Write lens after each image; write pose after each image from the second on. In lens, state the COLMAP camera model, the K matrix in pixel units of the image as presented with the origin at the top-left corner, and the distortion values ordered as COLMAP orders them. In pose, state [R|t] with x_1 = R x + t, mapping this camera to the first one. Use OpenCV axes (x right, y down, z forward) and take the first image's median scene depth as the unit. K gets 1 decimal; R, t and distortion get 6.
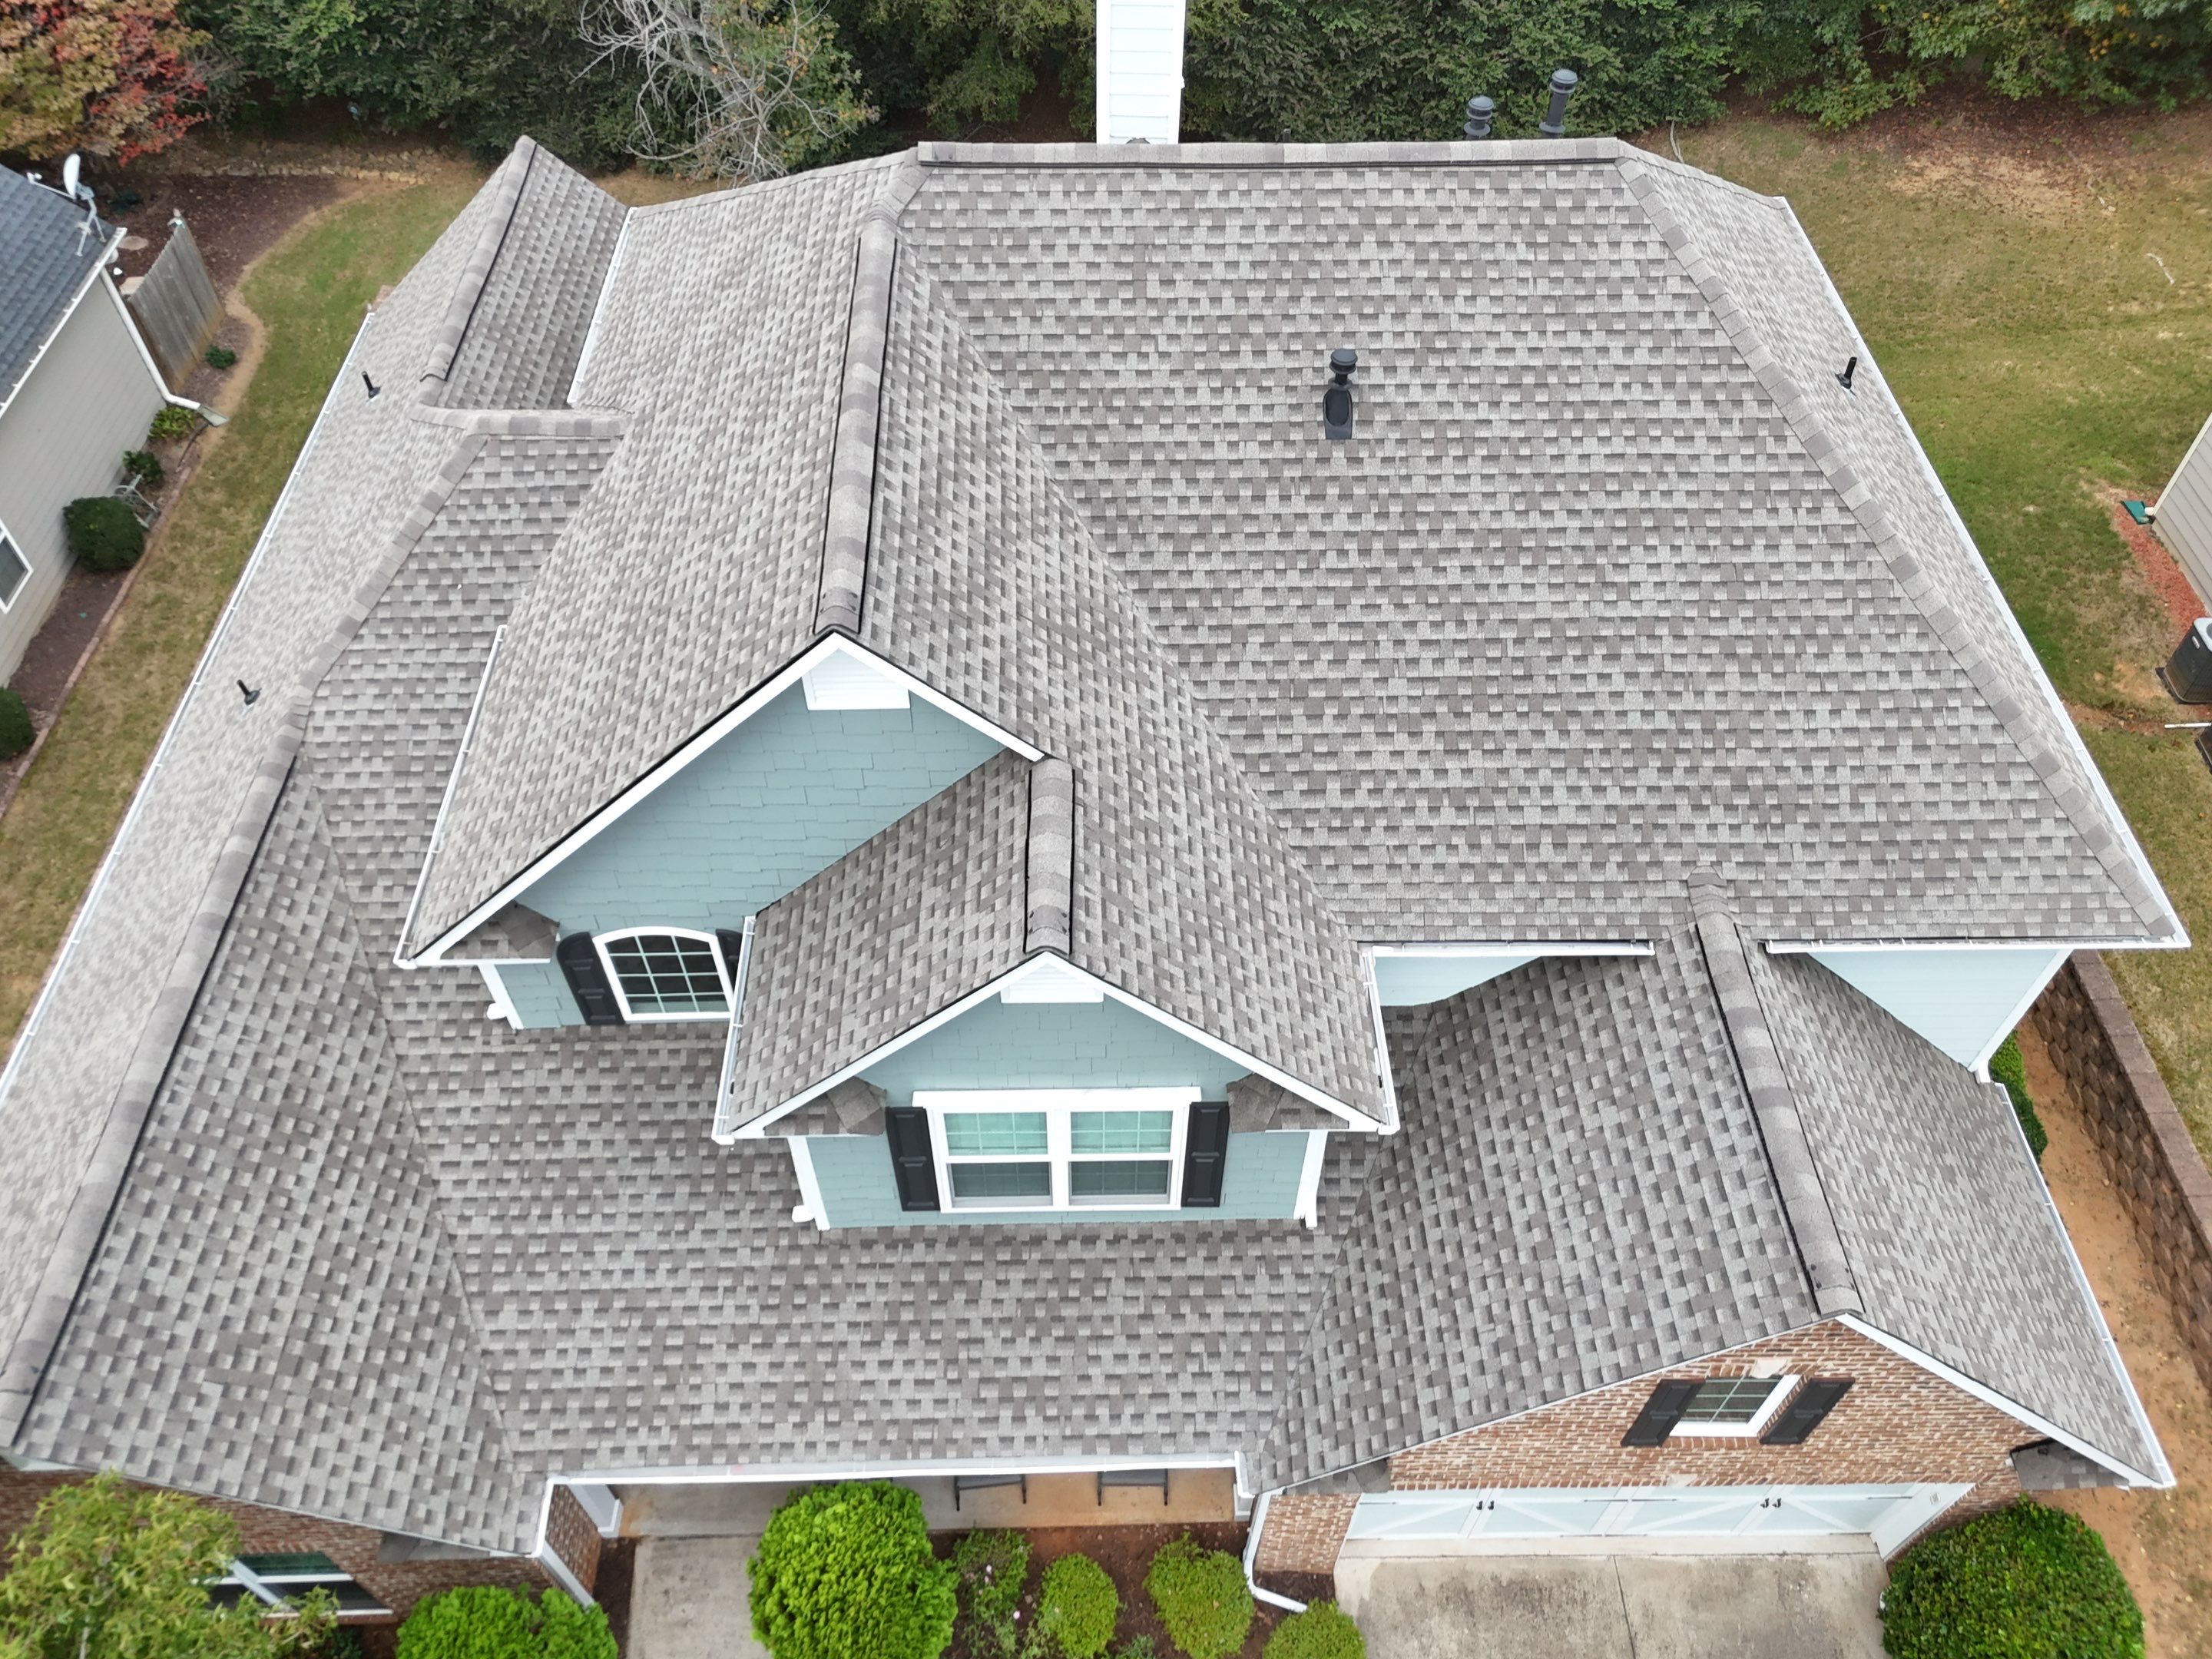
lens RADIAL K [[1622.8, 0, 1105.2], [0, 1622.8, 830.8], [0, 0, 1]] dist [0.072135, -0.065832]
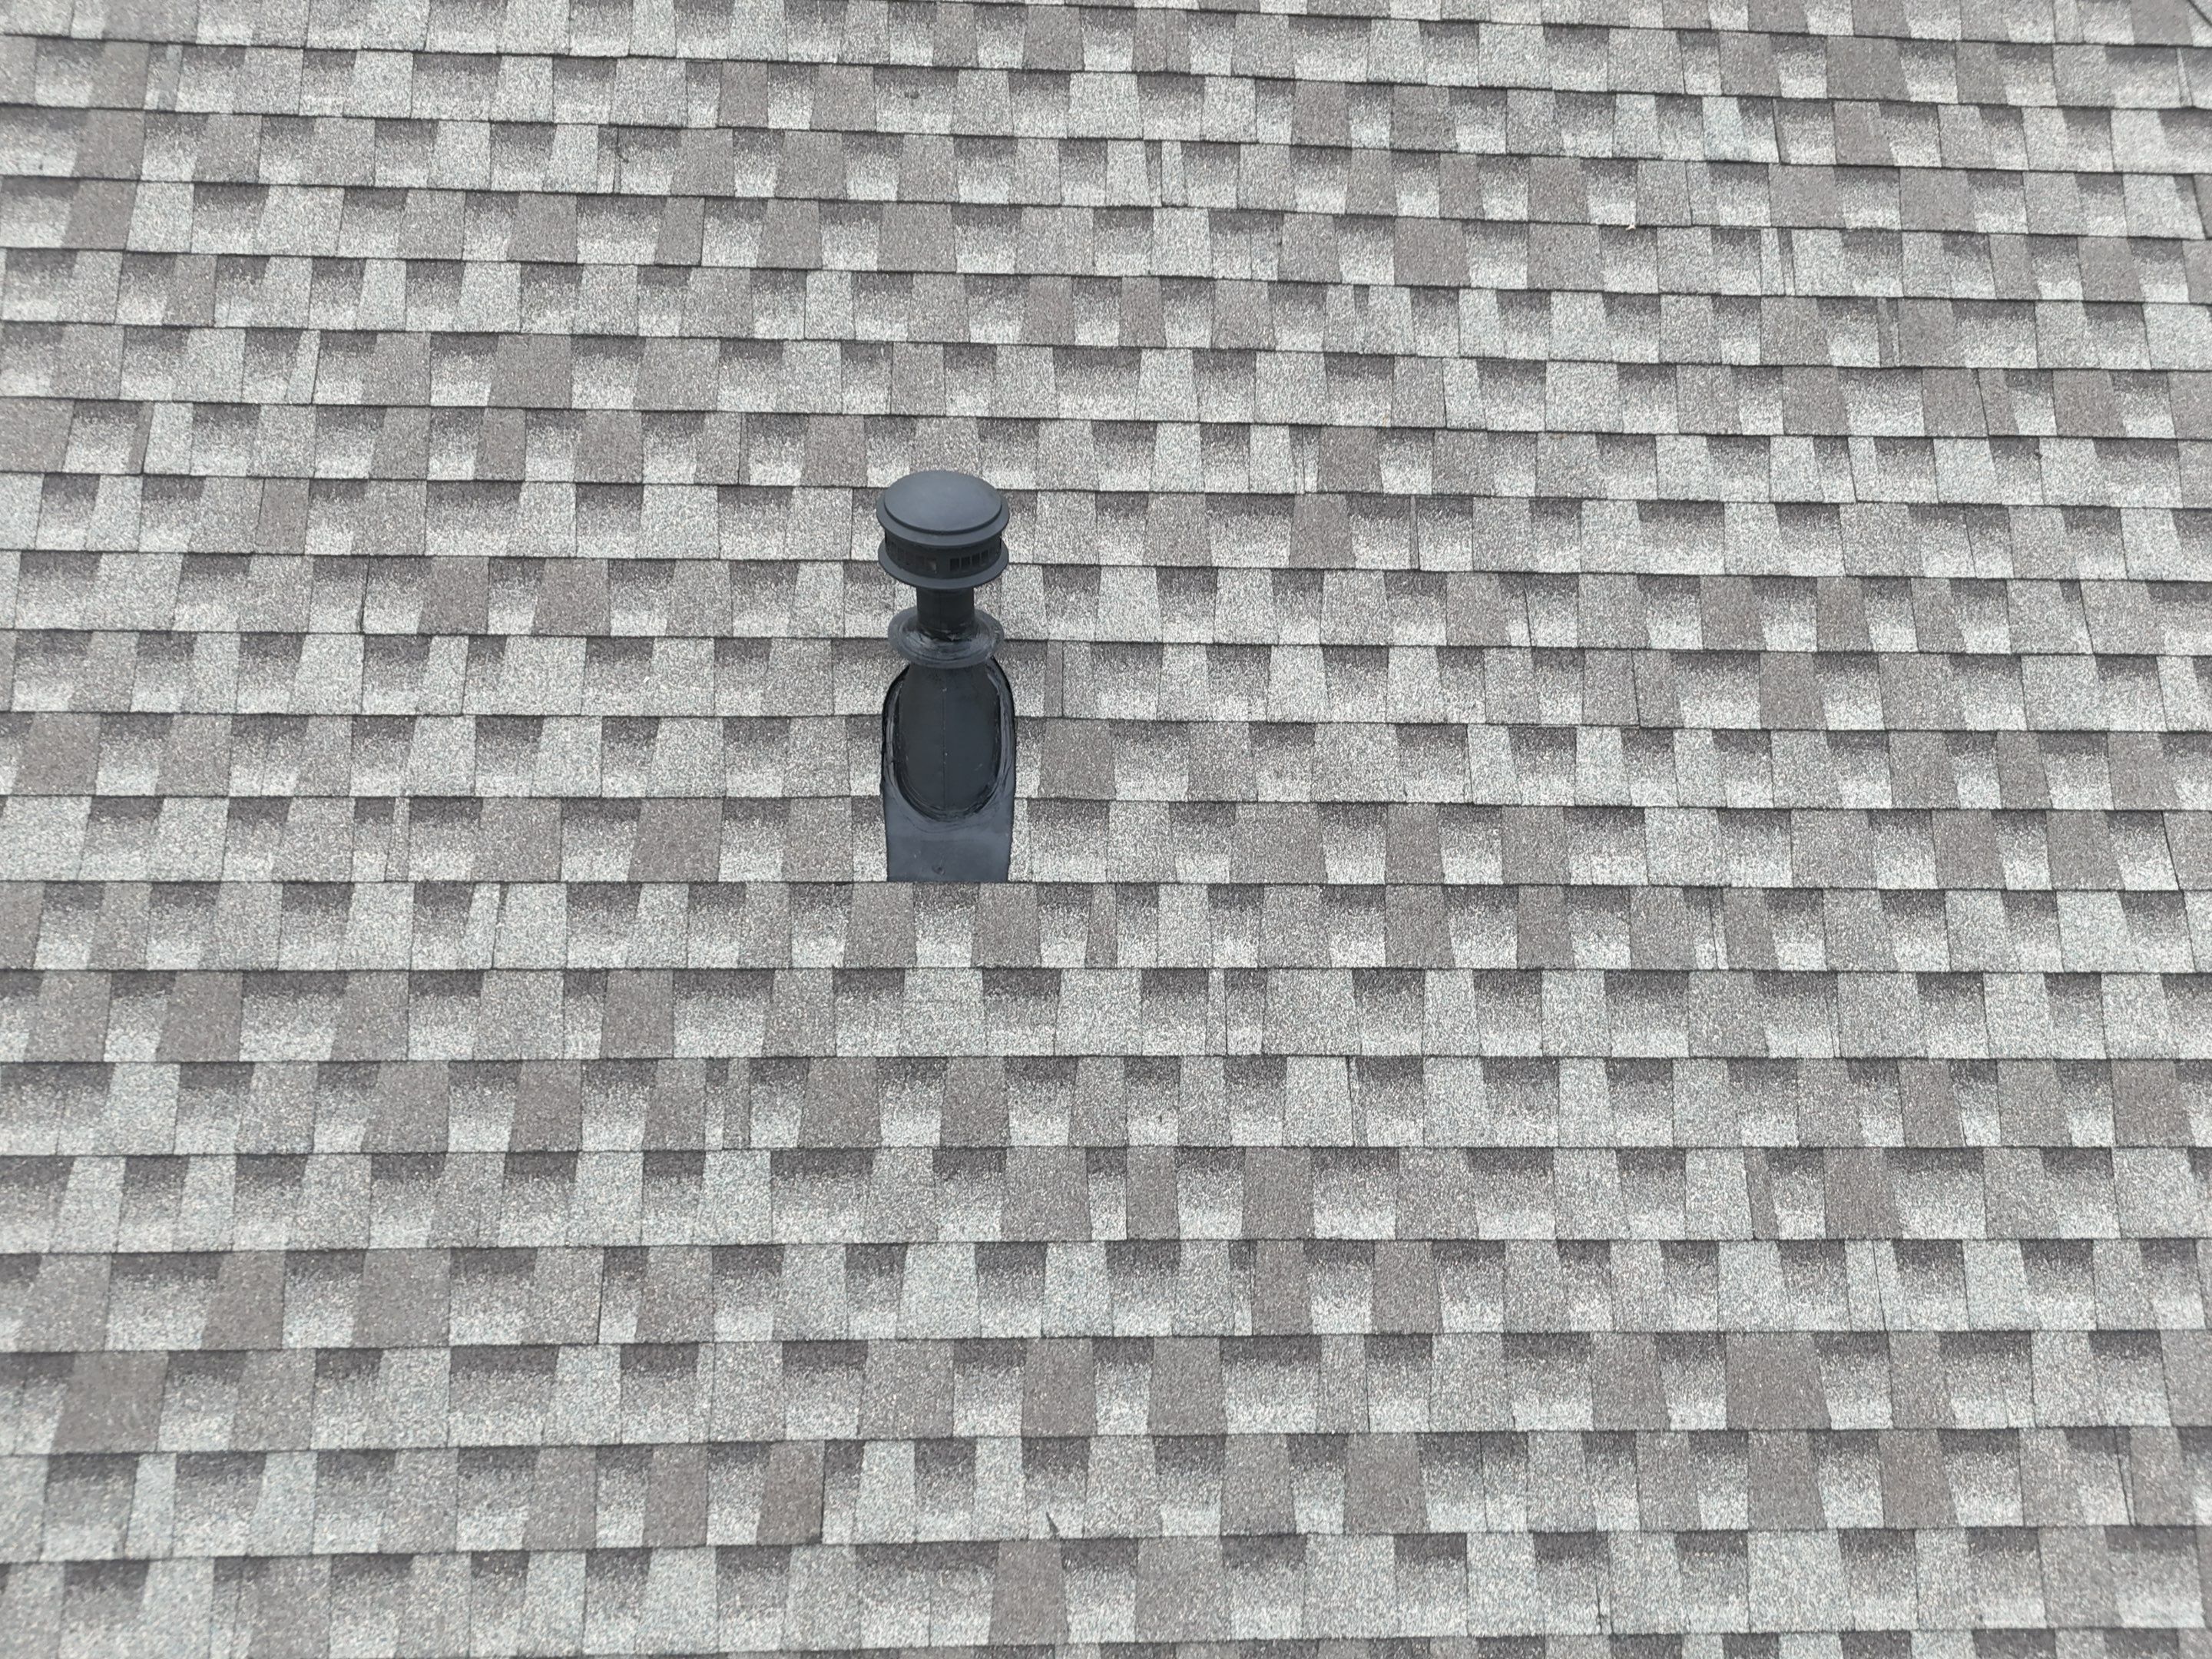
lens RADIAL K [[1622.8, 0, 1107.2], [0, 1622.8, 840.6], [0, 0, 1]] dist [0.072135, -0.065832]
pose [[0.999155, 0.014018, 0.038639, 0.155983], [-0.008559, 0.990398, -0.137982, -0.216110], [-0.040202, 0.137535, 0.989681, 0.786552]]
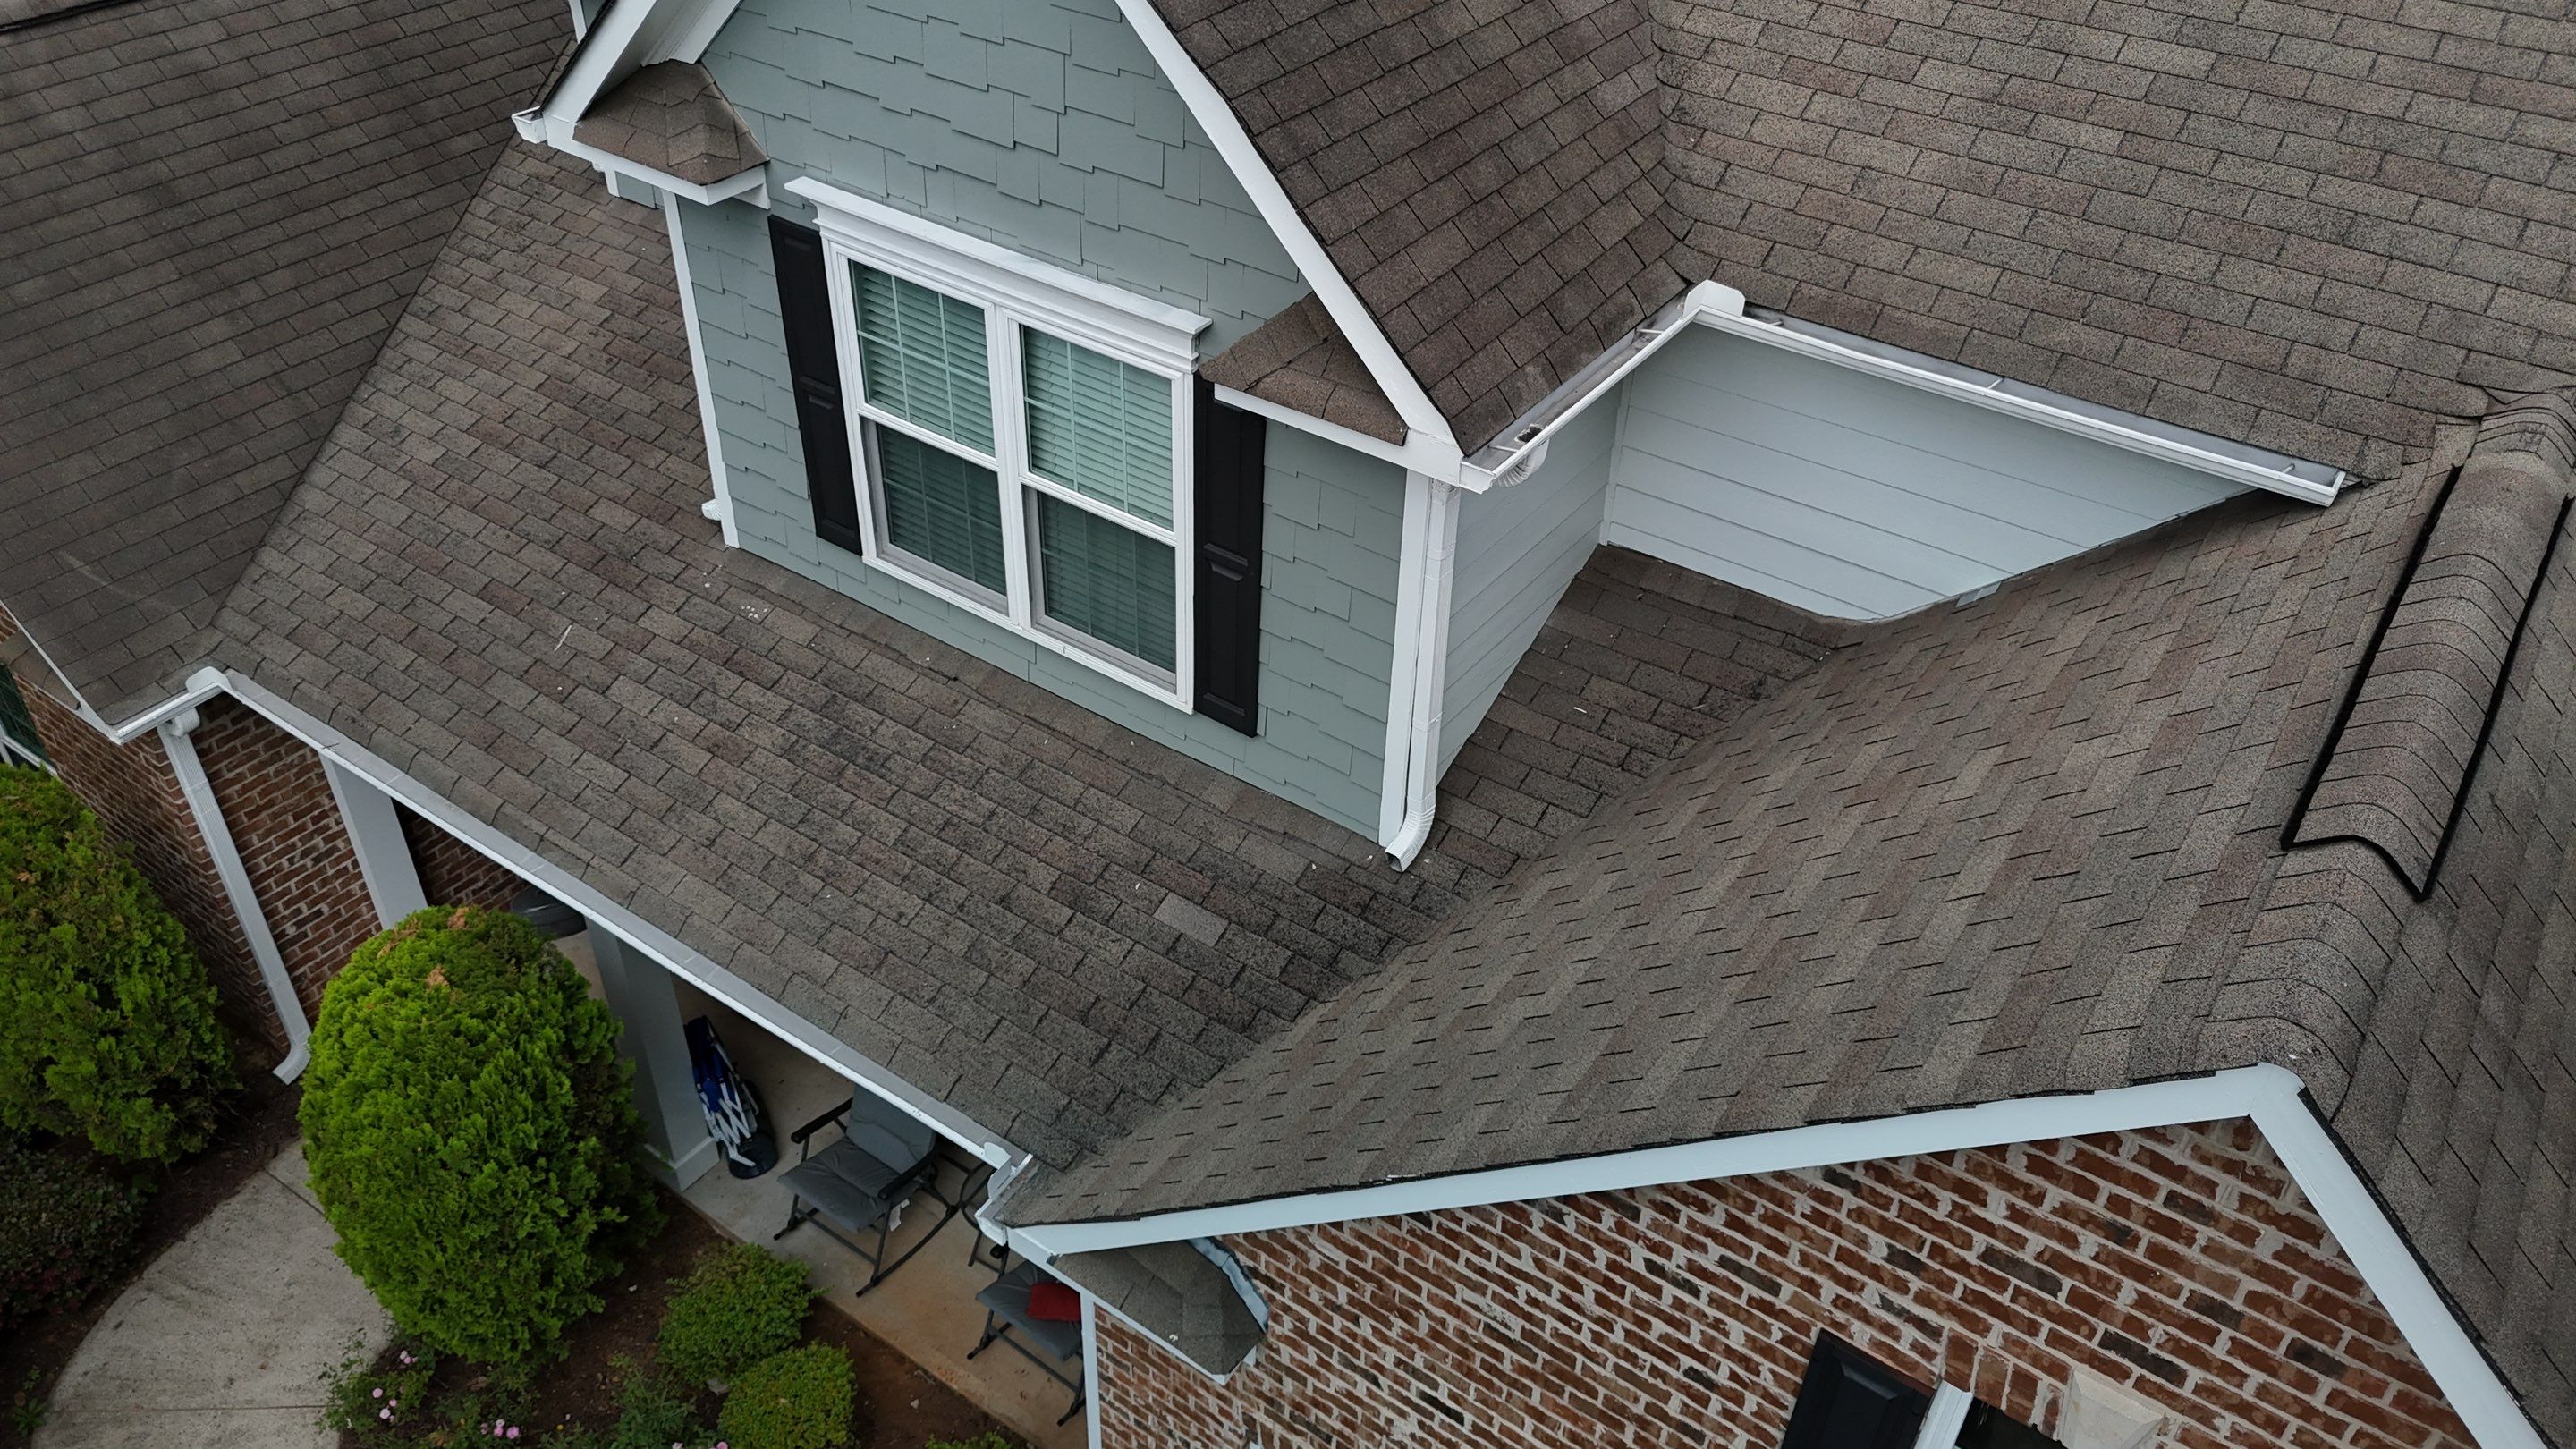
lens RADIAL K [[1908.6, 0, 1293.2], [0, 1908.6, 723.4], [0, 0, 1]] dist [0.059848, -0.039649]
pose [[0.806693, 0.374513, -0.457150, 0.355328], [-0.465882, 0.878943, -0.102042, 0.285242], [0.363593, 0.295295, 0.883517, 0.481446]]
